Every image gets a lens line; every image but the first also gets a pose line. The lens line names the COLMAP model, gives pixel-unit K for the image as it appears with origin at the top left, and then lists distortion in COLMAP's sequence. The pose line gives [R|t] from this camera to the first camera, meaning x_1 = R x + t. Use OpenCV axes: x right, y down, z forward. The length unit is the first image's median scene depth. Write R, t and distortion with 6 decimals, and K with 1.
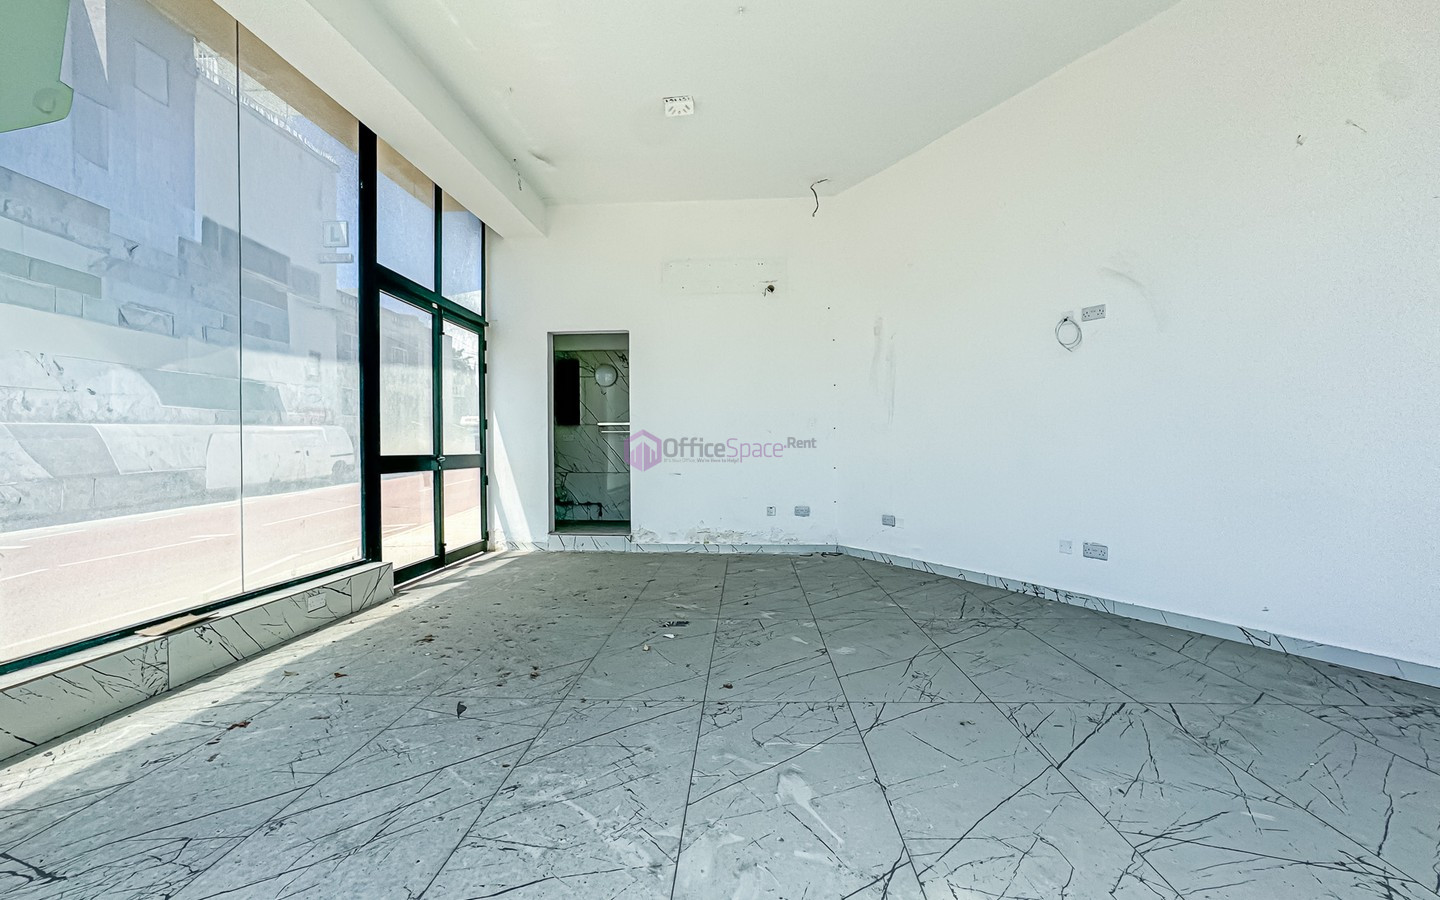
lens RADIAL K [[580.2, 0, 722.1], [0, 580.2, 454.2], [0, 0, 1]] dist [-0.034685, 0.013238]
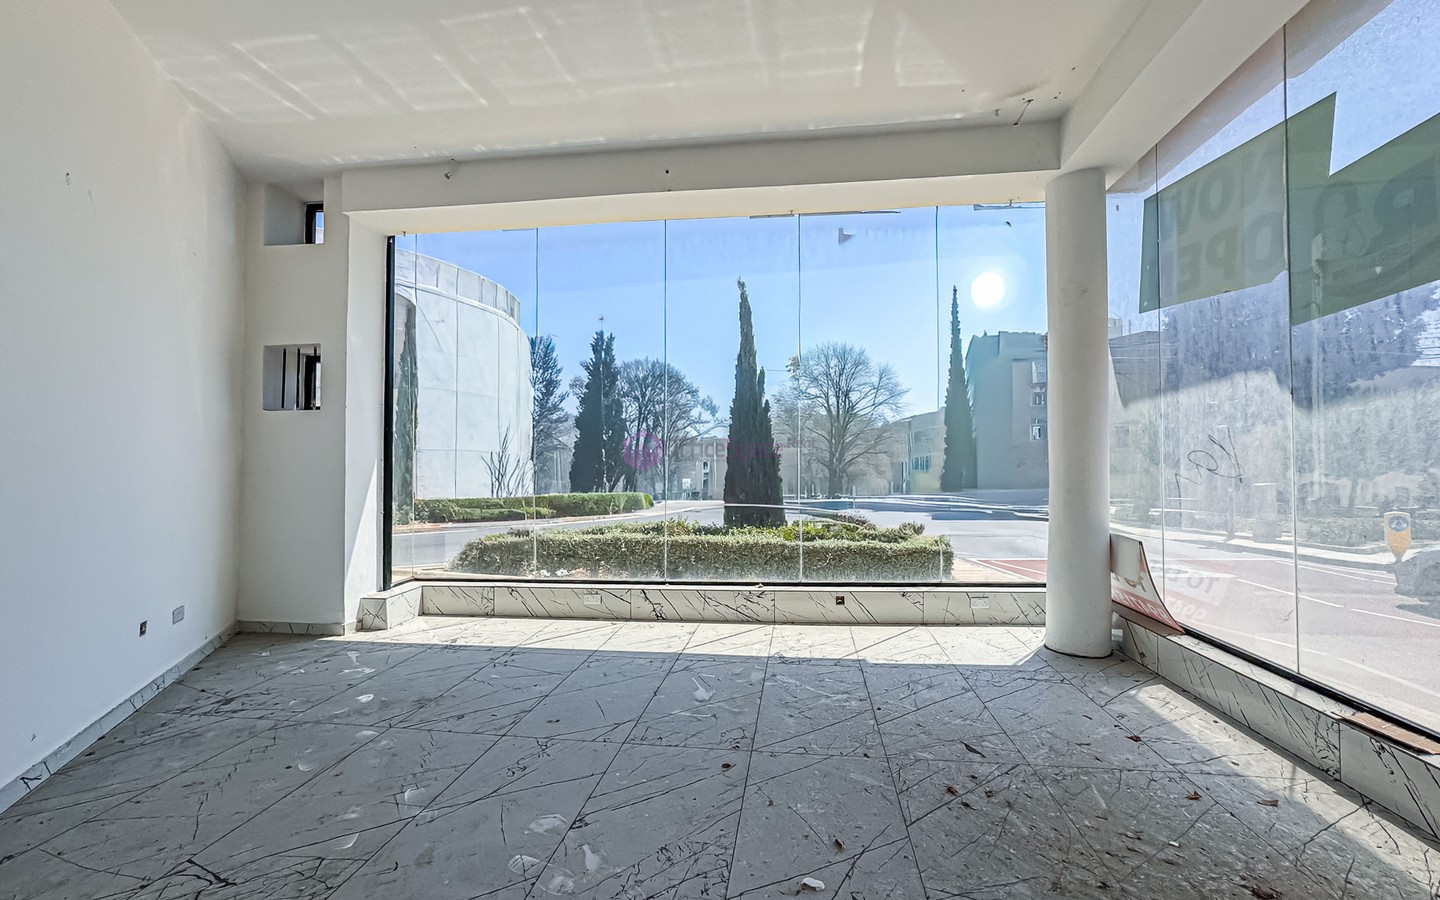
lens RADIAL K [[580.2, 0, 722.1], [0, 580.2, 454.2], [0, 0, 1]] dist [-0.034685, 0.013238]
pose [[-0.995458, 0.014870, 0.094029, -0.088093], [0.014252, 0.999872, -0.007231, -0.123300], [-0.094125, -0.005858, -0.995543, 2.134520]]
